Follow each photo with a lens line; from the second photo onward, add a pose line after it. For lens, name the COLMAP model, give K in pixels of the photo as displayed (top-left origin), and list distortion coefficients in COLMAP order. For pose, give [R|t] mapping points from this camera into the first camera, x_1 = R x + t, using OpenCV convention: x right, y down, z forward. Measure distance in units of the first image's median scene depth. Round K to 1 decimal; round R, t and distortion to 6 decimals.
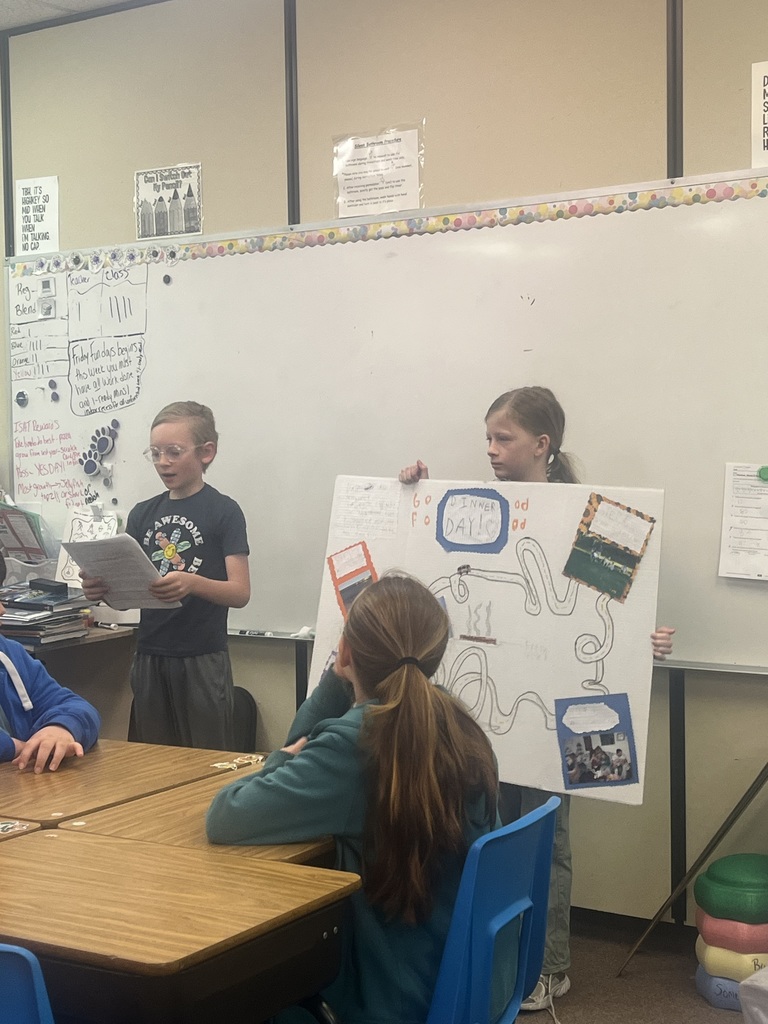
lens RADIAL K [[1595.3, 0, 384.0], [0, 1595.3, 512.0], [0, 0, 1]] dist [0.022753, -0.156634]
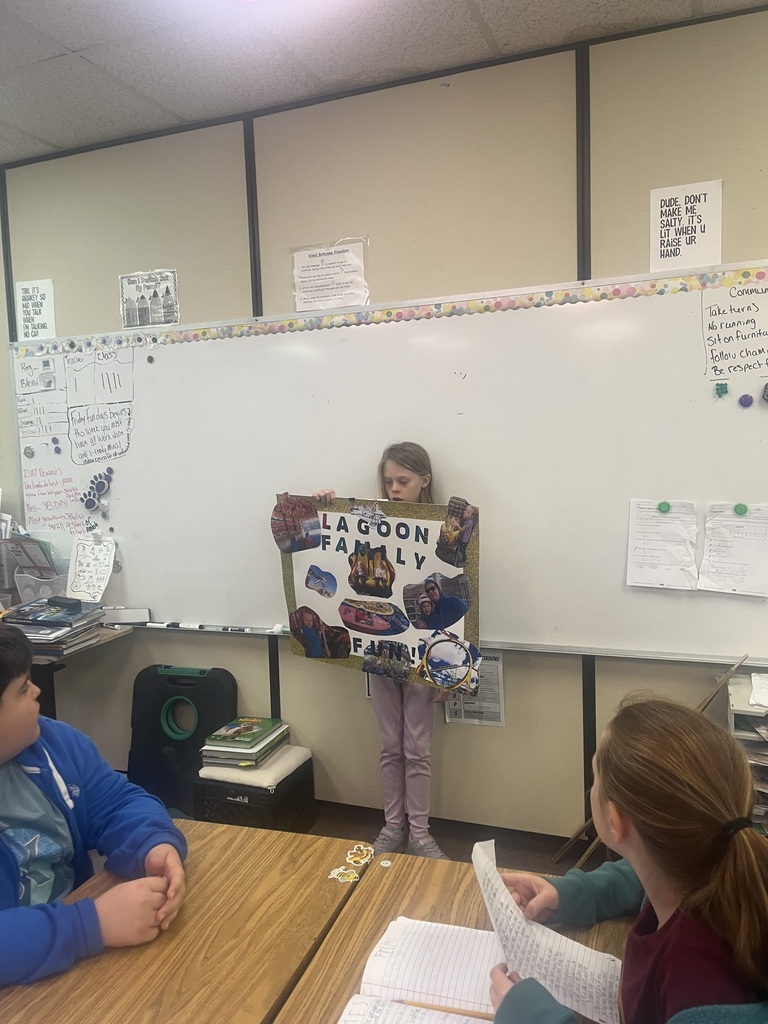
lens RADIAL K [[753.1, 0, 384.0], [0, 753.1, 512.0], [0, 0, 1]] dist [0.004406, 0.006505]
pose [[0.967876, -0.036035, 0.248832, -0.107438], [0.028374, 0.999008, 0.034307, -0.036765], [-0.249822, -0.026144, 0.967939, 0.350290]]
